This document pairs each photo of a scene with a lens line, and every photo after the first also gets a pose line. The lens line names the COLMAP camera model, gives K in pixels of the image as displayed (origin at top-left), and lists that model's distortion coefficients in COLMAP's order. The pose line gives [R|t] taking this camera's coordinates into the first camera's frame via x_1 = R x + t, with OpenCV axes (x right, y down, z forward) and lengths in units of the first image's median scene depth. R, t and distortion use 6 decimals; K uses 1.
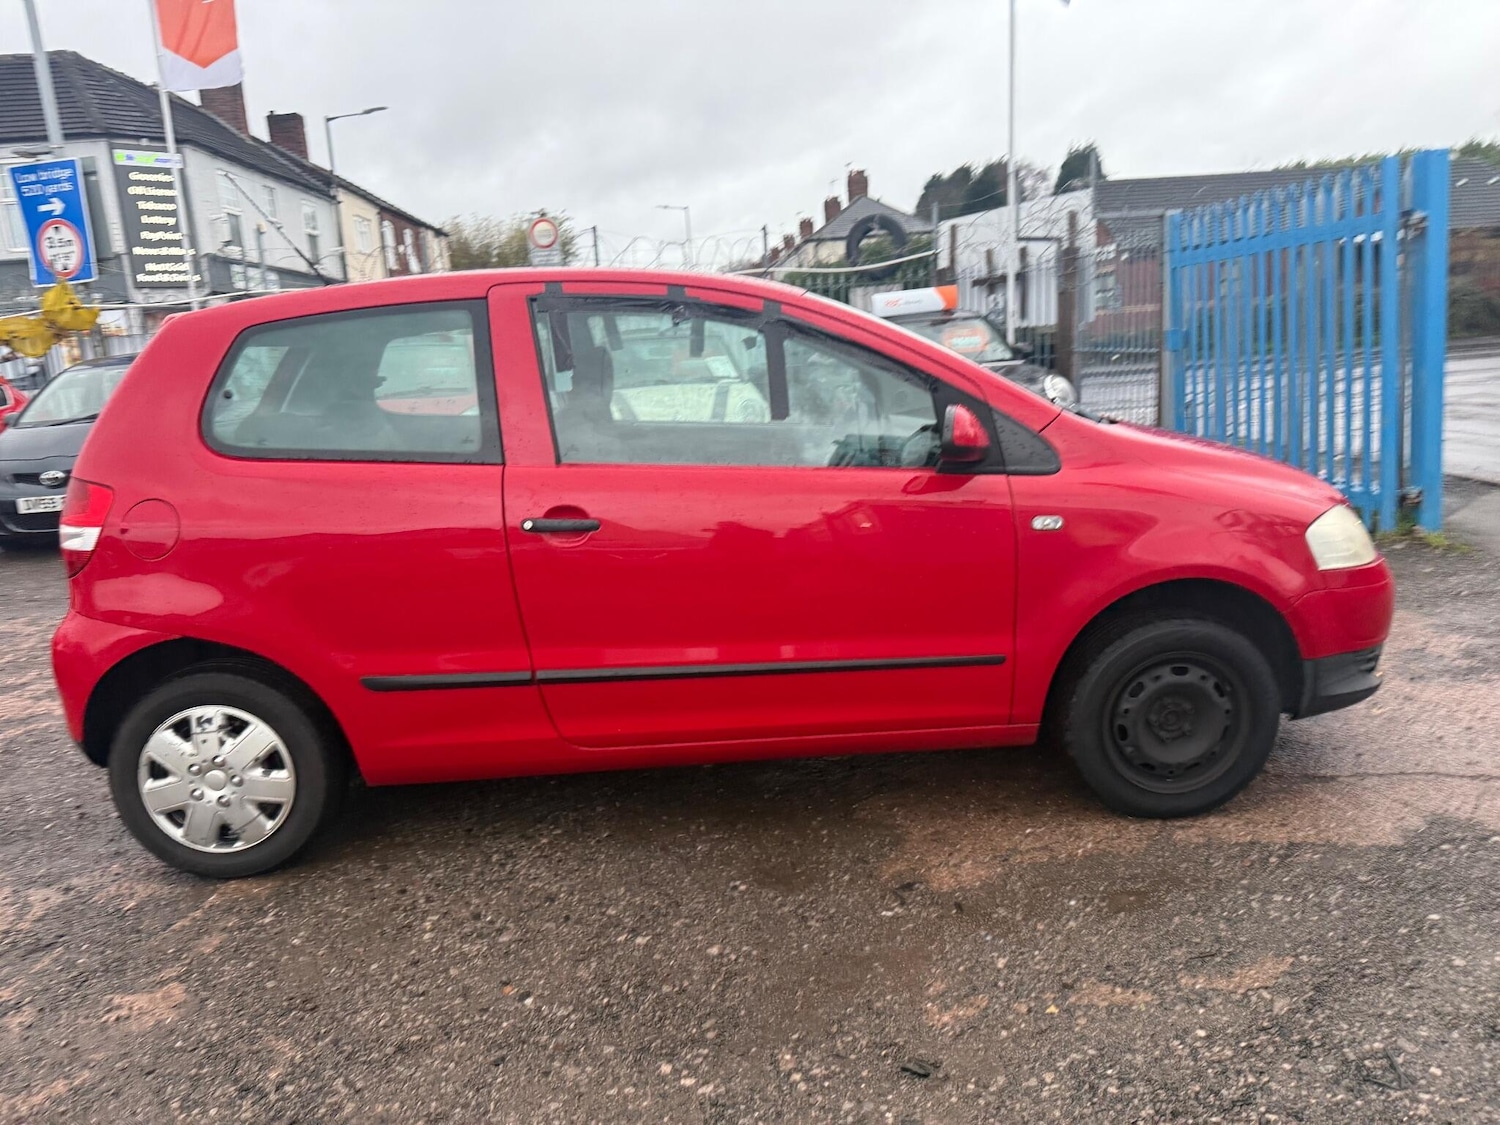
lens RADIAL K [[1047.3, 0, 756.2], [0, 1047.3, 580.5], [0, 0, 1]] dist [0.014453, -0.030729]
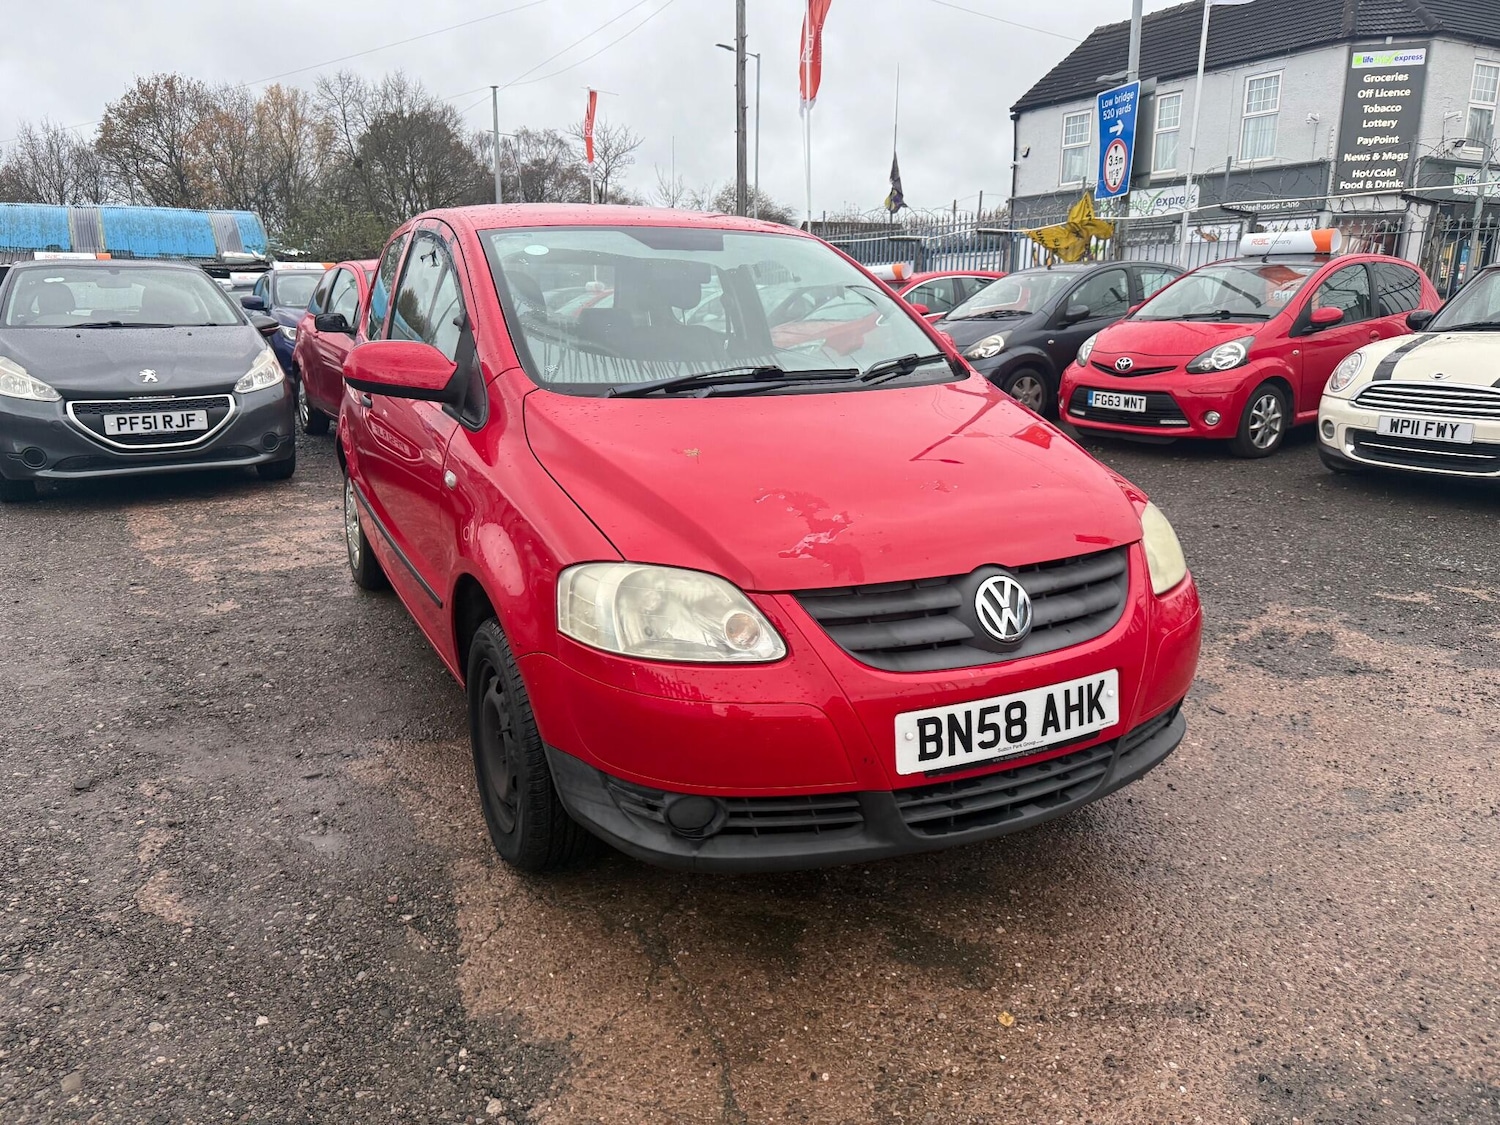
lens RADIAL K [[1051.5, 0, 753.6], [0, 1051.5, 565.4], [0, 0, 1]] dist [0.004153, -0.012900]
pose [[0.418248, 0.283739, -0.862879, 1.192021], [-0.223140, 0.952944, 0.205196, -0.227712], [0.880498, 0.106720, 0.461881, 0.776976]]
